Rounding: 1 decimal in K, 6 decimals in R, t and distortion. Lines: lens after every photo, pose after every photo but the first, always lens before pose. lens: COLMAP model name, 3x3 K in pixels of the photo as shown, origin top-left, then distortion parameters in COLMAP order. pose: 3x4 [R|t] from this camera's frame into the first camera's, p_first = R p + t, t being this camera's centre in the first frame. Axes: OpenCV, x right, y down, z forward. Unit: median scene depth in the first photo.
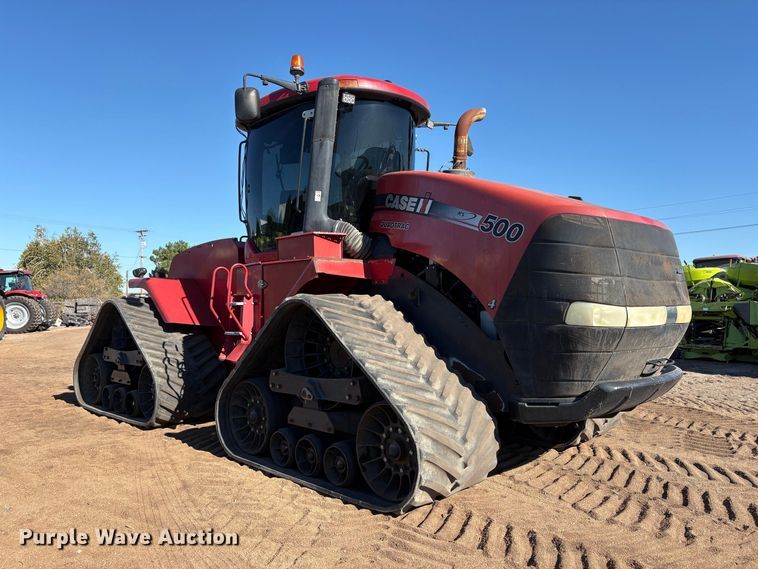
lens RADIAL K [[600.6, 0, 379.0], [0, 600.6, 284.5], [0, 0, 1]] dist [-0.001821, 0.002569]
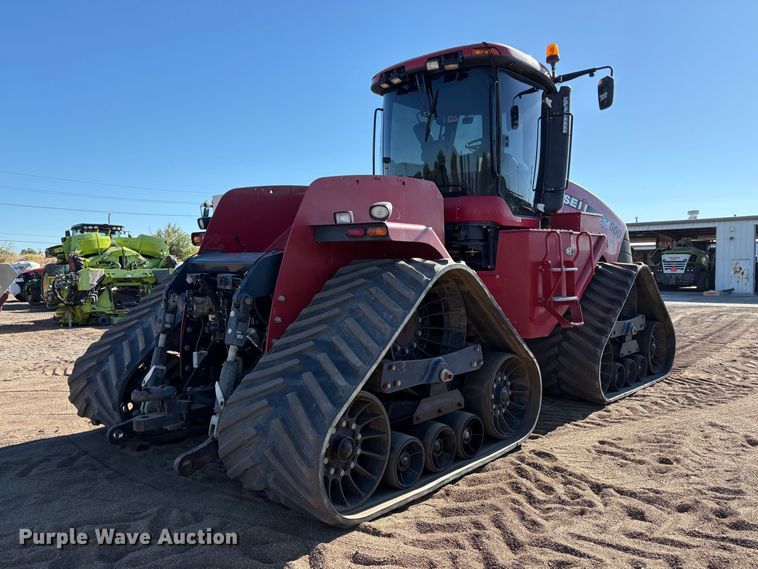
lens RADIAL K [[575.9, 0, 379.0], [0, 575.9, 284.5], [0, 0, 1]] dist [0.066039, -0.081117]
pose [[-0.093763, -0.017401, 0.995442, -0.919891], [-0.040064, 0.999103, 0.013691, 0.042743], [-0.994788, -0.038598, -0.094376, 1.149143]]
